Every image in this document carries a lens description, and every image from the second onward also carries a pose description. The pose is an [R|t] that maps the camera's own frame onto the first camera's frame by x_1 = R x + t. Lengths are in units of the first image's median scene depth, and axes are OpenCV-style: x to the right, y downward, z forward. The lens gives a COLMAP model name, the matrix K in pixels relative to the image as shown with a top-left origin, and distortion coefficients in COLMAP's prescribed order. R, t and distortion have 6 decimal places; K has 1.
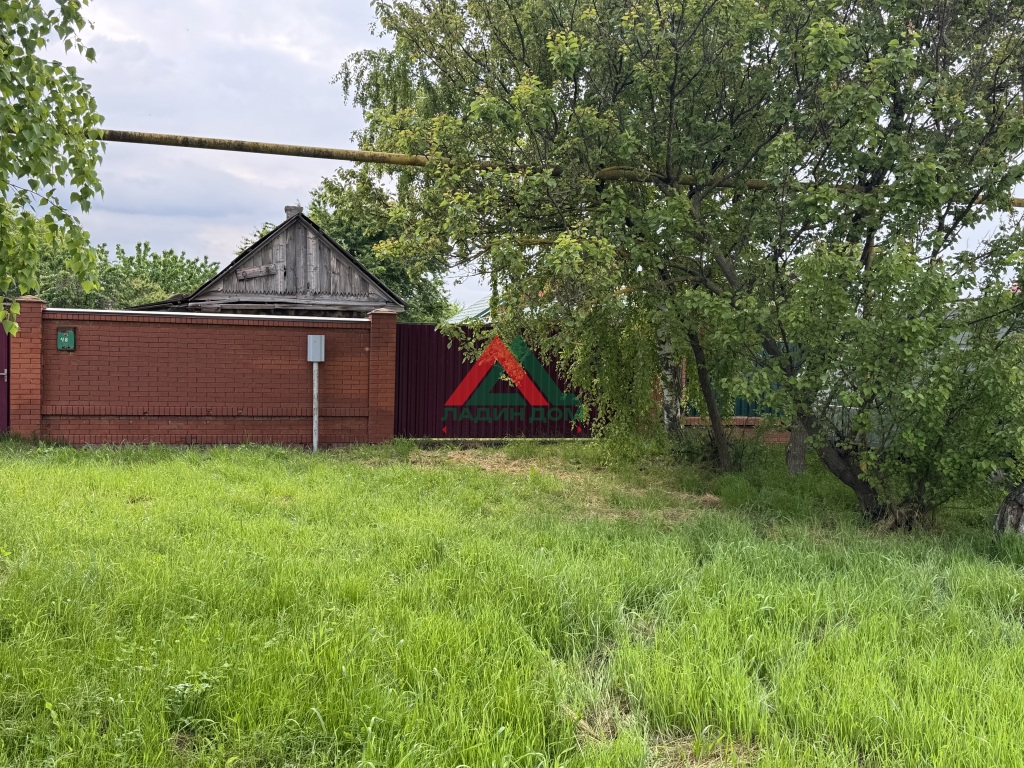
lens RADIAL K [[1036.1, 0, 512.0], [0, 1036.1, 384.0], [0, 0, 1]] dist [0.002376, -0.000050]
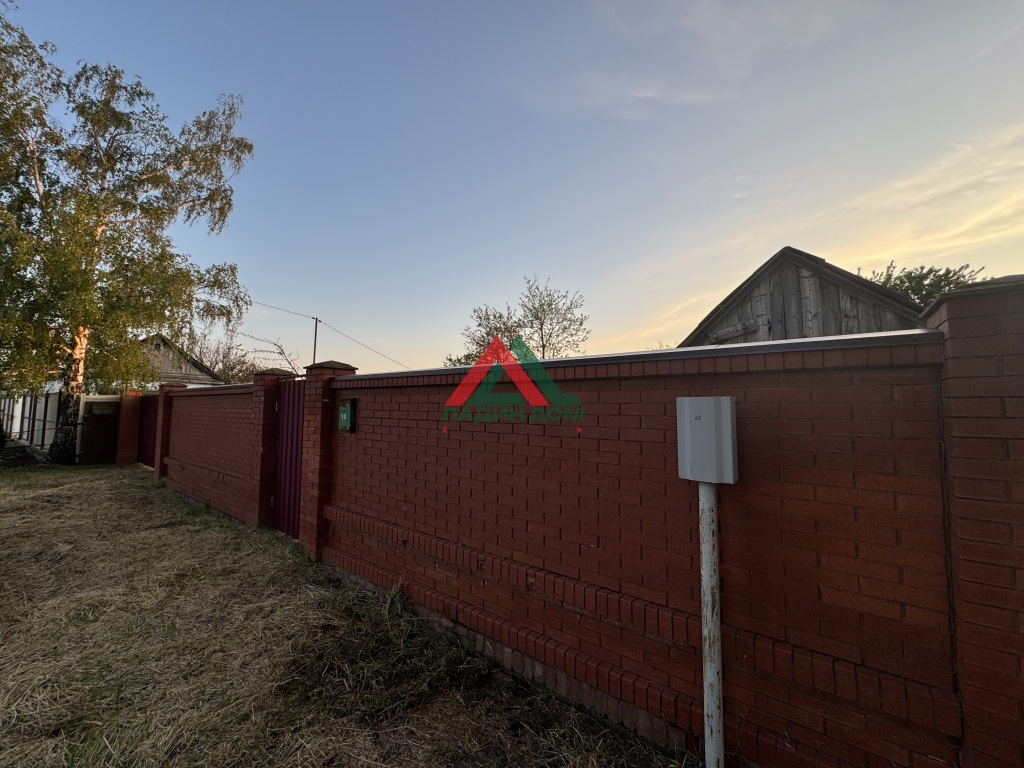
lens RADIAL K [[414.3, 0, 512.0], [0, 414.3, 384.0], [0, 0, 1]] dist [-0.000868, -0.000125]
pose [[0.613796, -0.067155, -0.786603, -0.093591], [-0.020992, 0.994635, -0.101296, -0.027802], [0.789185, 0.078687, 0.609093, 0.655536]]
